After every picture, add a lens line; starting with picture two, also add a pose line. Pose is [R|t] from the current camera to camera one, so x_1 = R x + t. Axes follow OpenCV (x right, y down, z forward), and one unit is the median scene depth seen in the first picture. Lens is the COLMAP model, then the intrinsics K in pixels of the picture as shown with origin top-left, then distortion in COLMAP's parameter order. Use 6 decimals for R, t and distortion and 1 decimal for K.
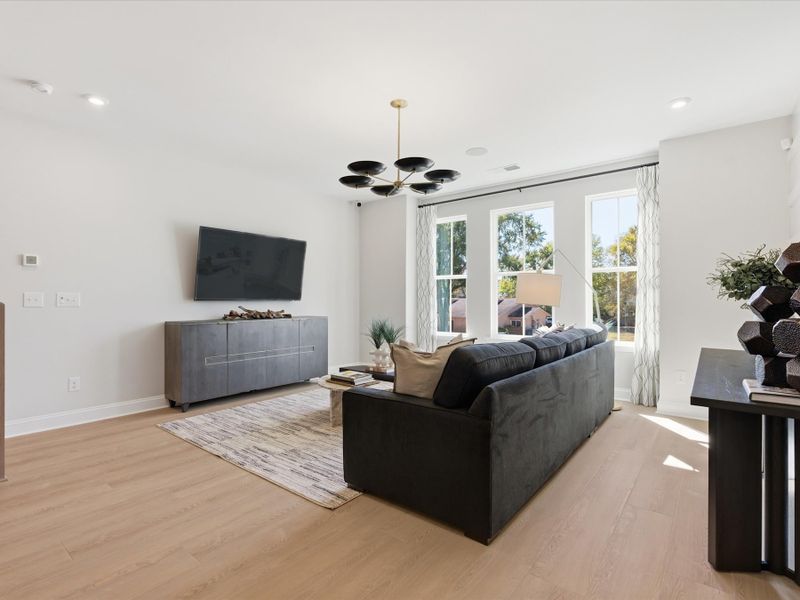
lens RADIAL K [[400.4, 0, 399.5], [0, 400.4, 297.9], [0, 0, 1]] dist [-0.014359, 0.007313]
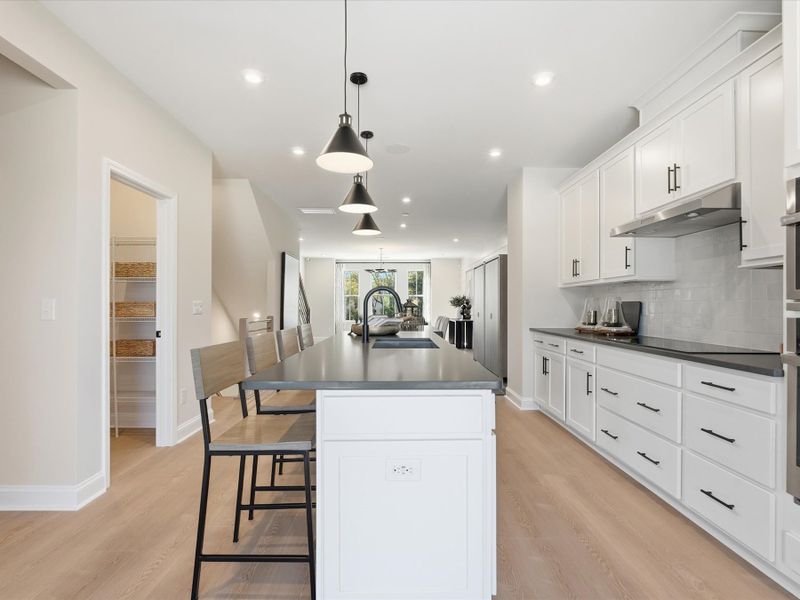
lens RADIAL K [[400.4, 0, 402.2], [0, 400.4, 300.4], [0, 0, 1]] dist [-0.014359, 0.007313]
pose [[0.768156, 0.009283, 0.640196, -1.827123], [-0.005101, 0.999952, -0.008378, -0.016911], [-0.640242, 0.003170, 0.768166, -1.533437]]
